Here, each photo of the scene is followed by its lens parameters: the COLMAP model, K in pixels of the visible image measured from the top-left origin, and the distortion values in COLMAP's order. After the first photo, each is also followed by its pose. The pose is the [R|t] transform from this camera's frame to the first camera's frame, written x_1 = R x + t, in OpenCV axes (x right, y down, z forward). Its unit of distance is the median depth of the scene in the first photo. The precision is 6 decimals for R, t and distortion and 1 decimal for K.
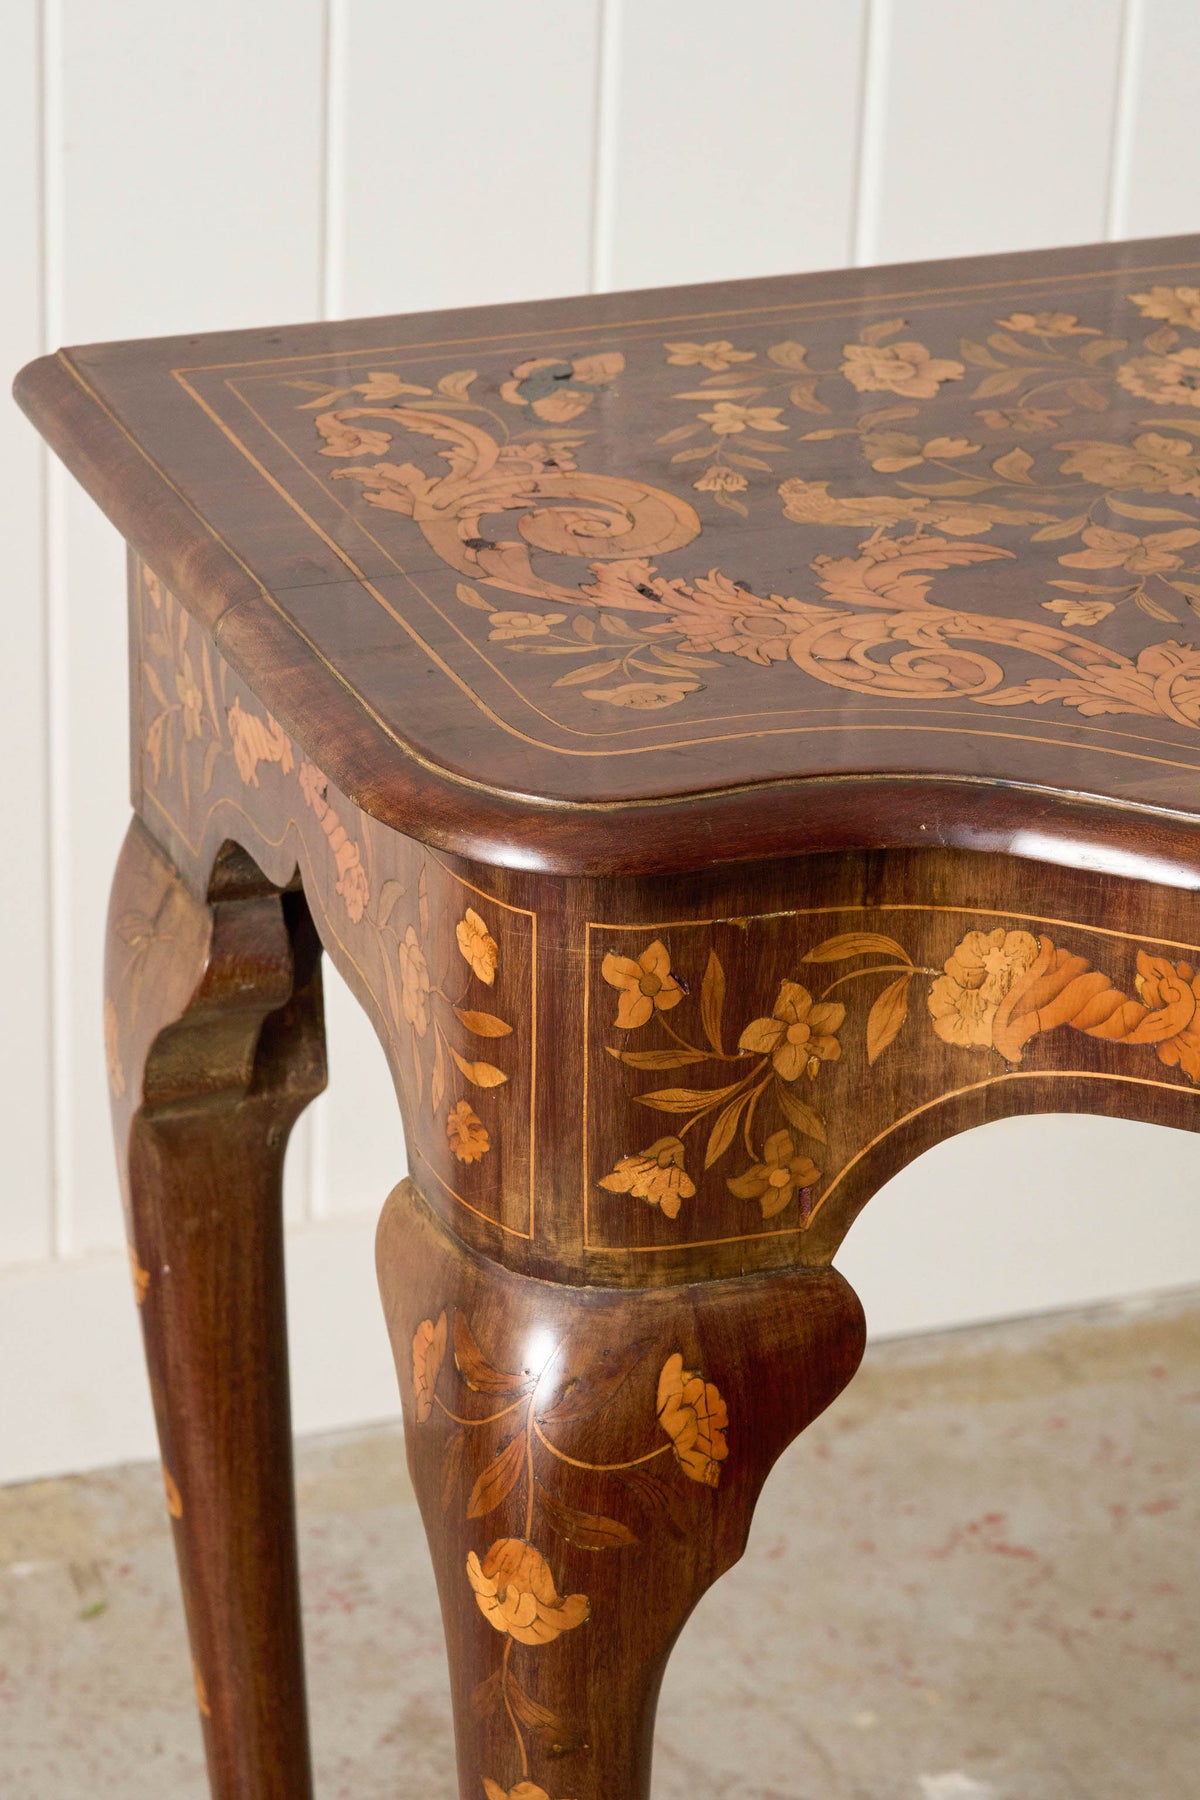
lens RADIAL K [[5344.9, 0, 600.0], [0, 5344.9, 900.0], [0, 0, 1]] dist [0.052403, 0.258245]
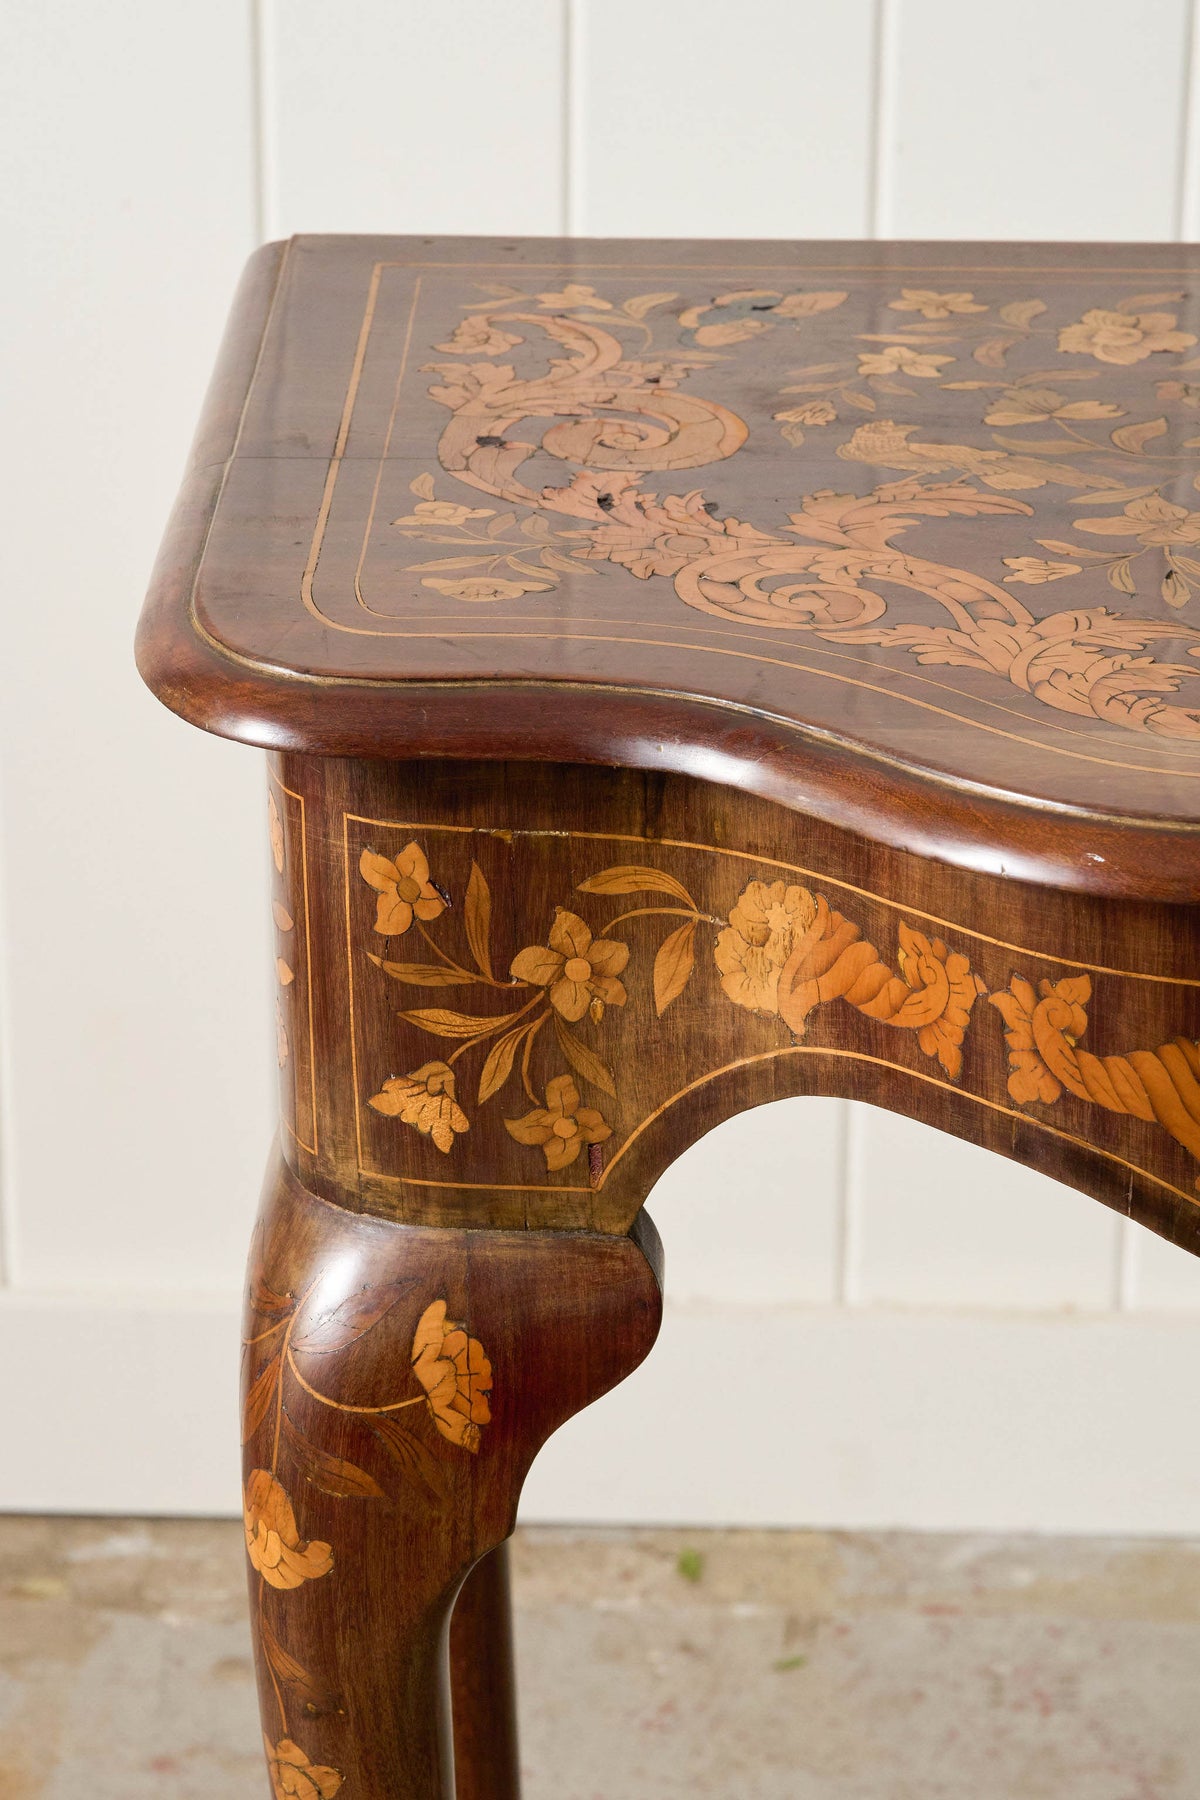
lens RADIAL K [[5344.9, 0, 600.0], [0, 5344.9, 900.0], [0, 0, 1]] dist [0.052403, 0.258245]
pose [[0.923428, 0.130515, -0.360897, 0.369001], [-0.144531, 0.989428, -0.011994, 0.023447], [0.355516, 0.063237, 0.932529, 0.141209]]
